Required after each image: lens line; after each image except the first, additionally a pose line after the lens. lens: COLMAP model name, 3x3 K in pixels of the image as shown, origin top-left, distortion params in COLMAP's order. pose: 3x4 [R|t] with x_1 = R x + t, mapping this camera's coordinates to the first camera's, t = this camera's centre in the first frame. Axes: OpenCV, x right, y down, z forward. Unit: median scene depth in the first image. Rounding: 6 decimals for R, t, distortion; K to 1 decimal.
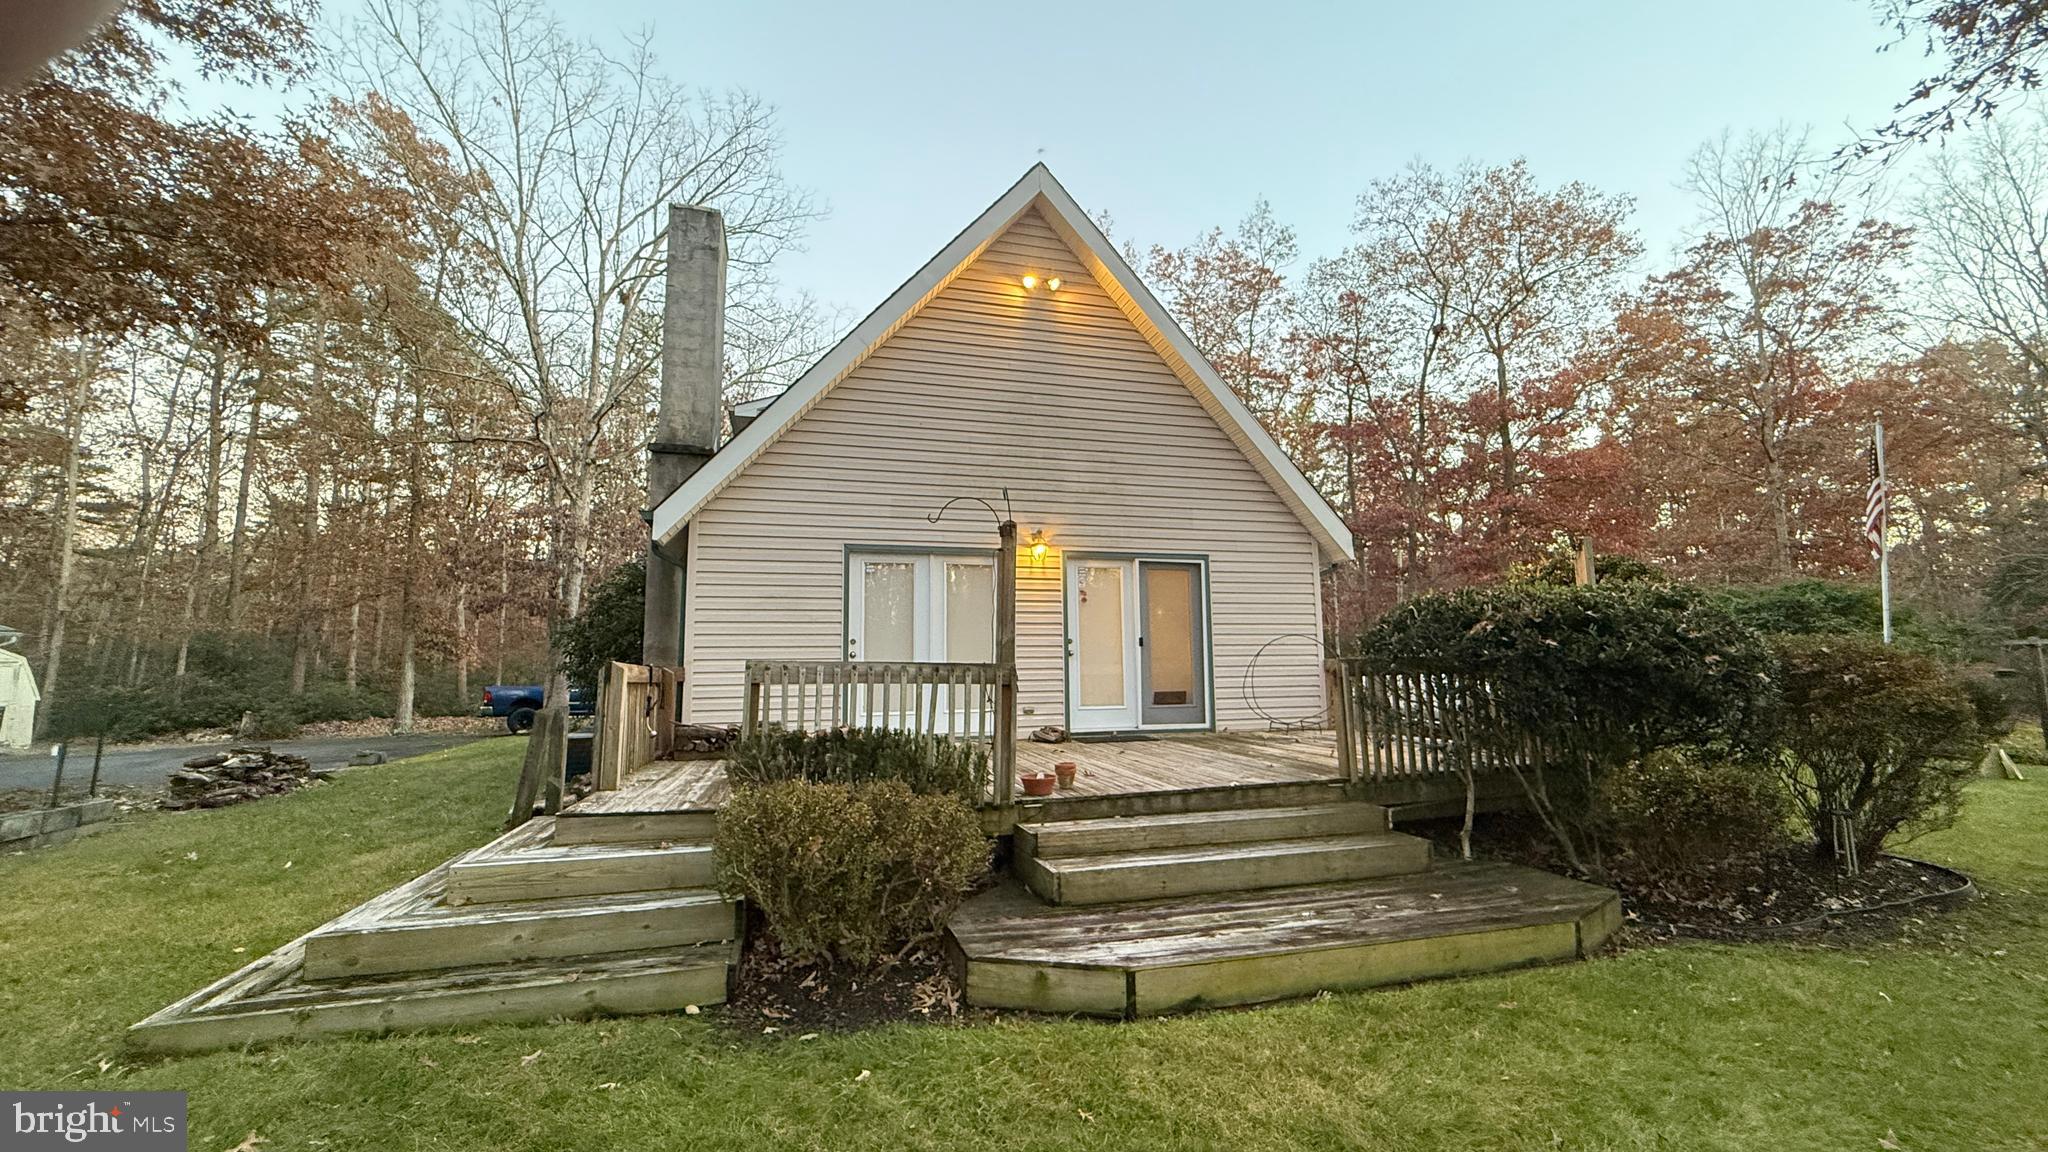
lens RADIAL K [[816.0, 0, 1027.1], [0, 816.0, 566.2], [0, 0, 1]] dist [-0.003657, 0.001260]
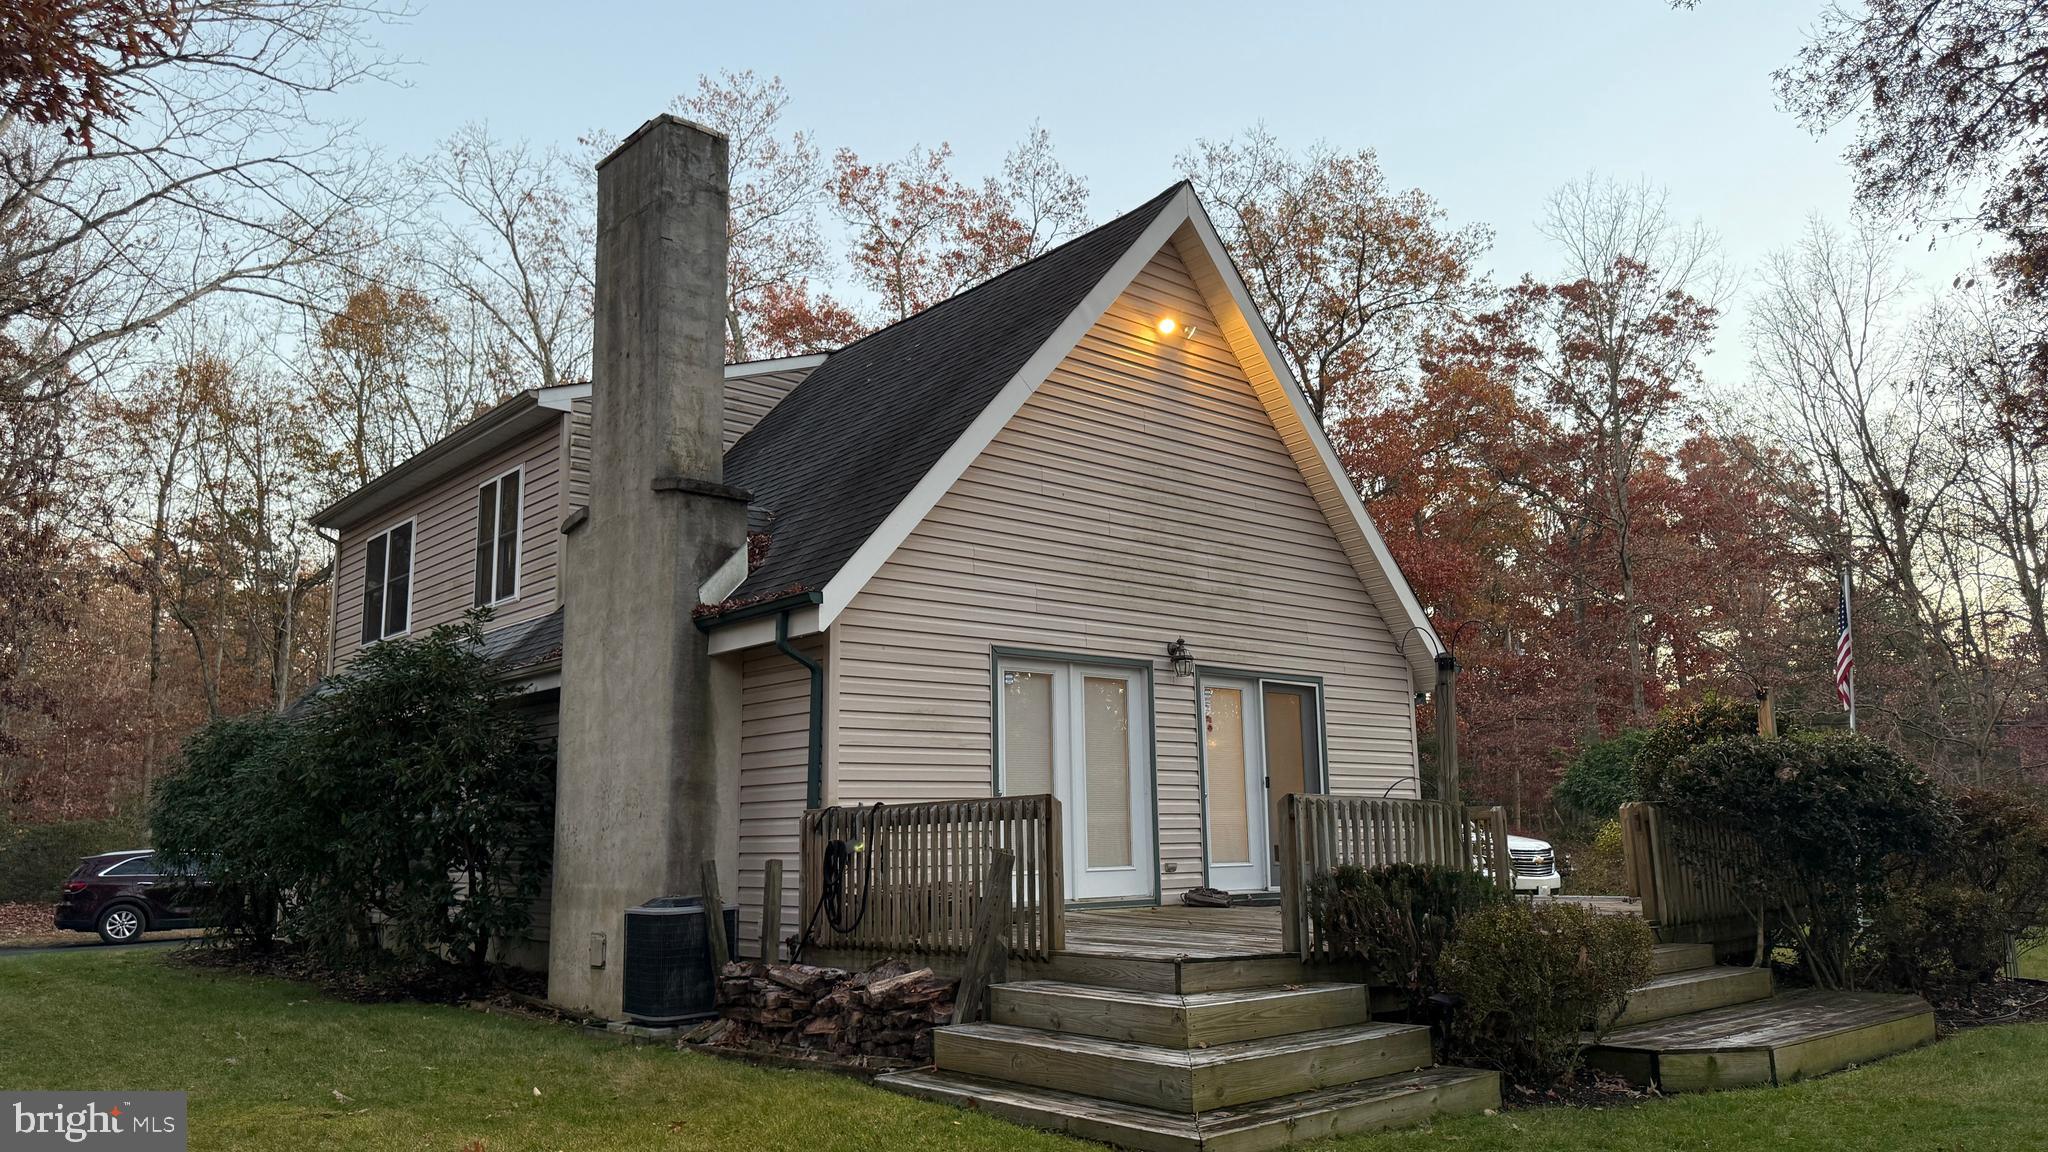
lens RADIAL K [[1425.1, 0, 1015.1], [0, 1425.1, 583.3], [0, 0, 1]] dist [0.036289, -0.044924]
pose [[0.907652, 0.072080, 0.413489, -0.381006], [-0.051999, 0.996865, -0.059634, -0.003901], [-0.416491, 0.032626, 0.908554, -0.107044]]
